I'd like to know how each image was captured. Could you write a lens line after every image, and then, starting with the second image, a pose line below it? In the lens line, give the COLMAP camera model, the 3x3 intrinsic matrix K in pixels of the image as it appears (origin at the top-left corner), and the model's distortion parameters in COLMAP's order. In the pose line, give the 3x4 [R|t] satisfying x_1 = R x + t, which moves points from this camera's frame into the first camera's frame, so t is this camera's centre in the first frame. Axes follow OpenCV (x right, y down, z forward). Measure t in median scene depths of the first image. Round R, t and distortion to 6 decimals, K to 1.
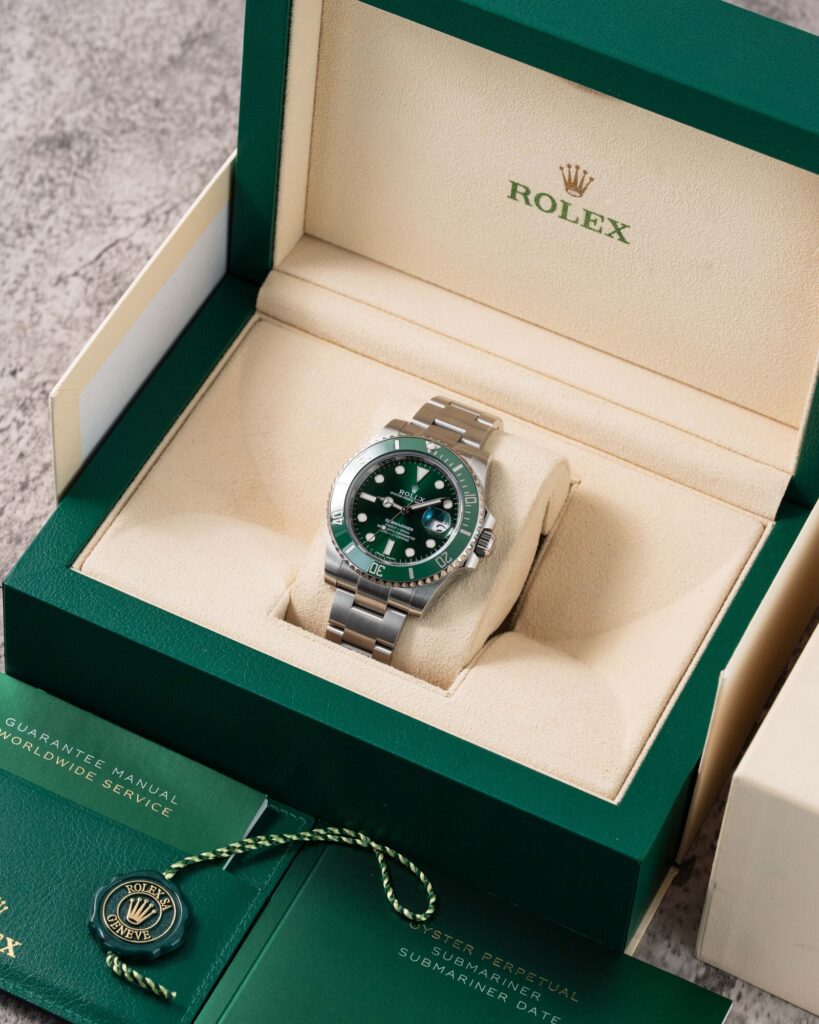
lens RADIAL K [[6840.0, 0, 409.5], [0, 6840.0, 512.0], [0, 0, 1]] dist [0.437453, -11.445279]
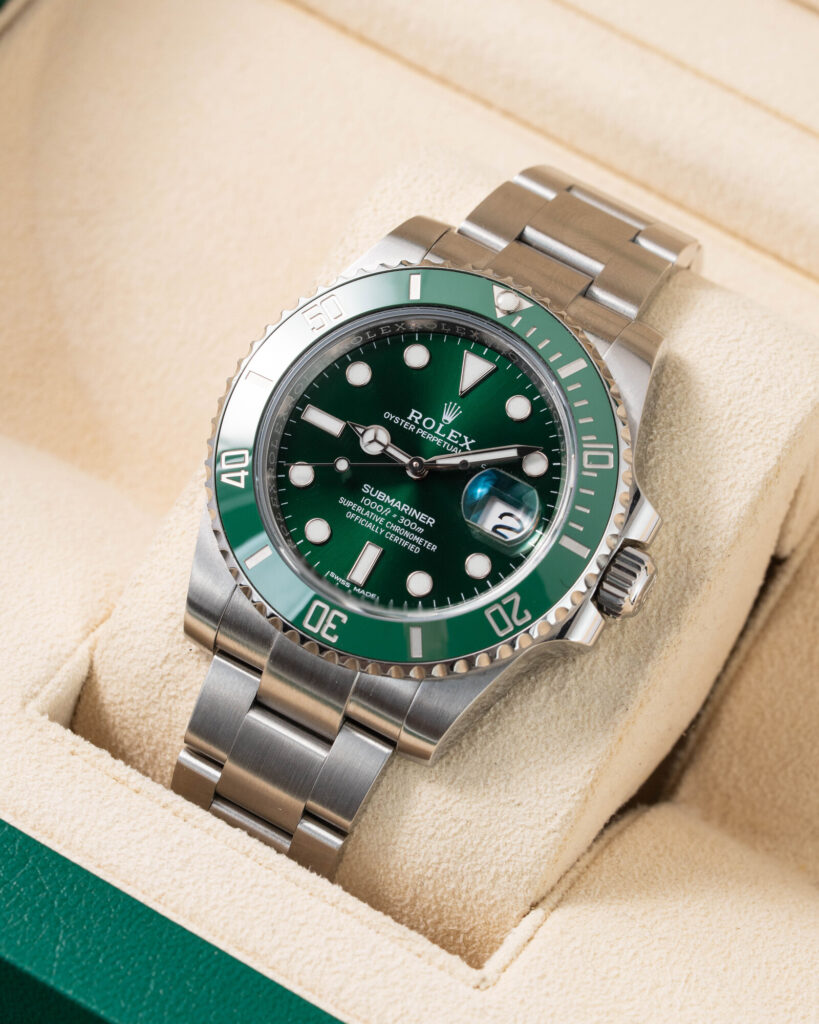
lens RADIAL K [[6840.0, 0, 409.5], [0, 6840.0, 512.0], [0, 0, 1]] dist [0.437453, -11.445279]
pose [[0.994541, 0.103755, -0.011085, 0.003219], [-0.103186, 0.993716, 0.043368, -0.013792], [0.015515, -0.041988, 0.998998, 0.630181]]
